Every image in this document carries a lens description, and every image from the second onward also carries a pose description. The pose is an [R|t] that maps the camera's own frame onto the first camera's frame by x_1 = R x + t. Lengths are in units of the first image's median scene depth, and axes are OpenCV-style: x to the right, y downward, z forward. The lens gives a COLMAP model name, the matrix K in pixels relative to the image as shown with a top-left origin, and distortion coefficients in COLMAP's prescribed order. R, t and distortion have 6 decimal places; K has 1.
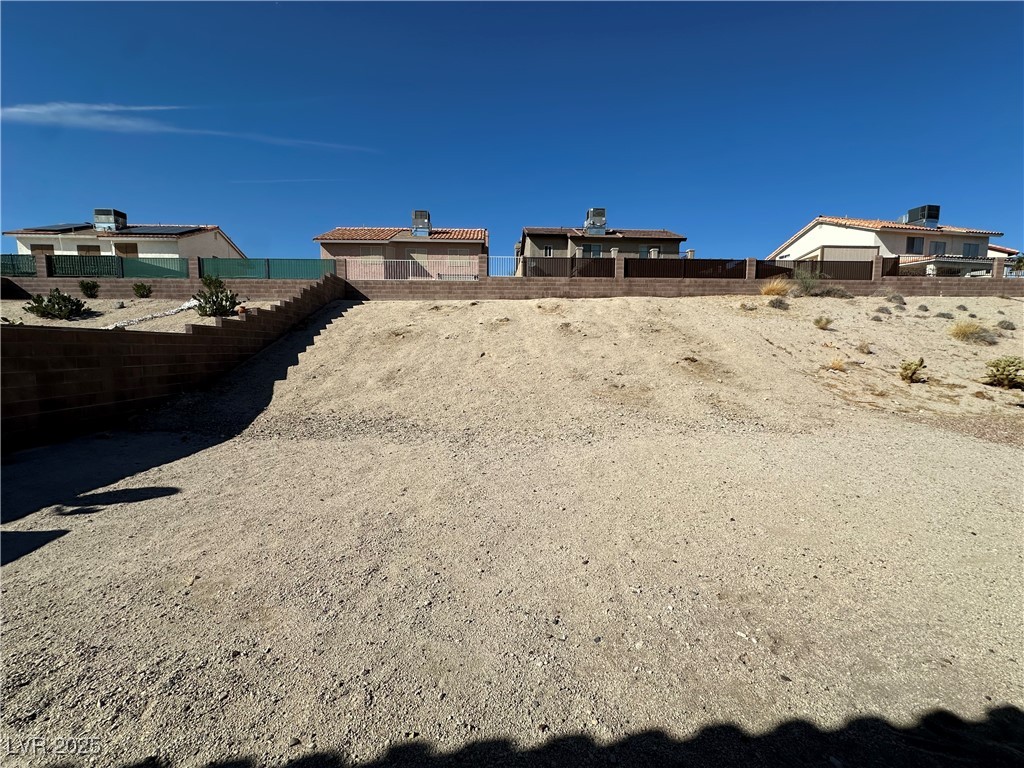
lens RADIAL K [[413.1, 0, 510.9], [0, 413.1, 385.3], [0, 0, 1]] dist [-0.001164, 0.000299]
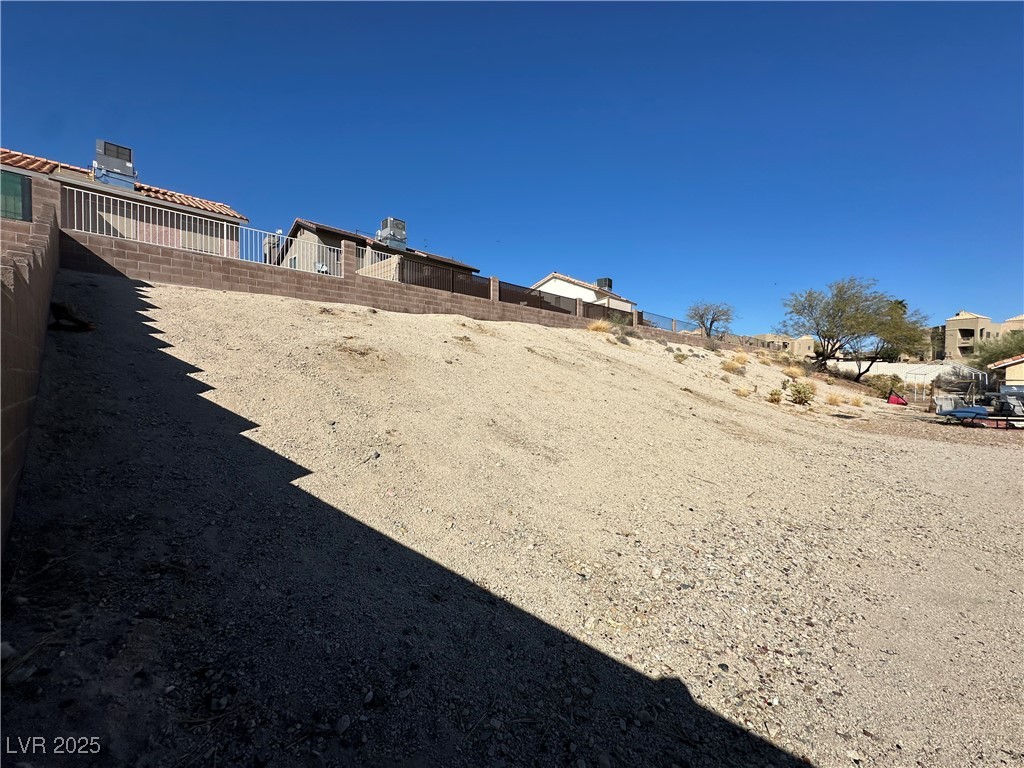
lens RADIAL K [[413.1, 0, 511.0], [0, 413.1, 379.5], [0, 0, 1]] dist [-0.001164, 0.000299]
pose [[0.724105, -0.002711, 0.689685, -0.343546], [0.055755, 0.996949, -0.054619, -0.033332], [-0.687433, 0.078003, 0.722047, 0.325538]]
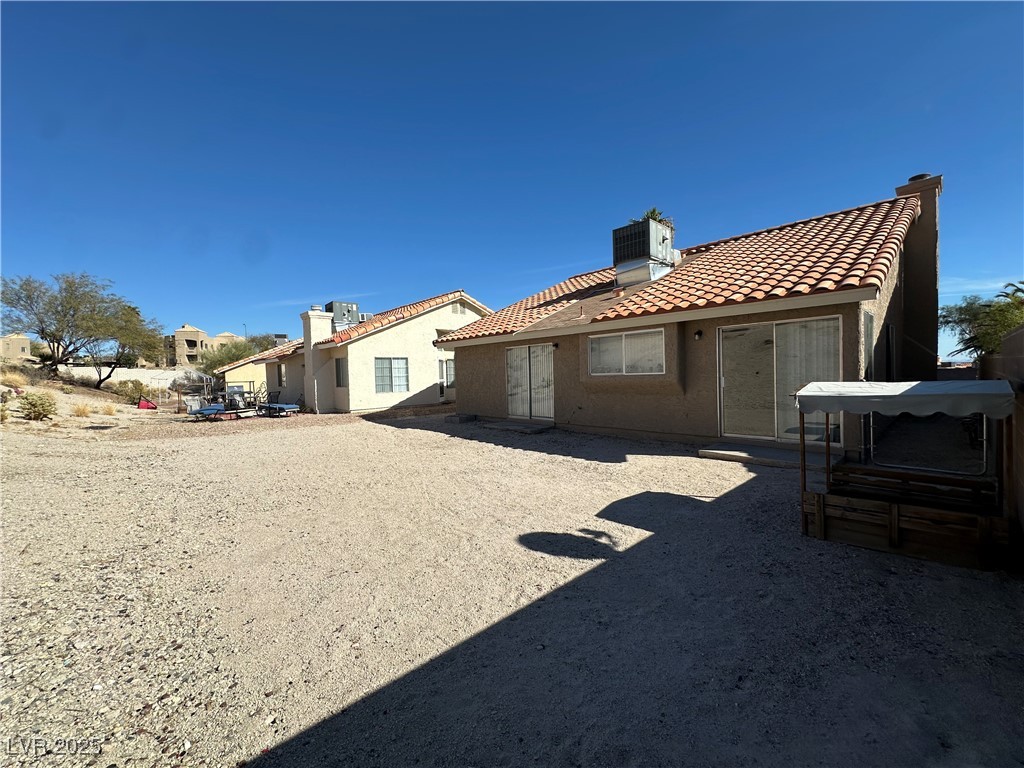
lens RADIAL K [[413.1, 0, 511.8], [0, 413.1, 381.4], [0, 0, 1]] dist [-0.001164, 0.000299]
pose [[-0.642347, 0.001687, 0.766412, -0.342036], [0.095339, 0.992406, 0.077721, -0.036528], [-0.760461, 0.122992, -0.637630, 0.359239]]
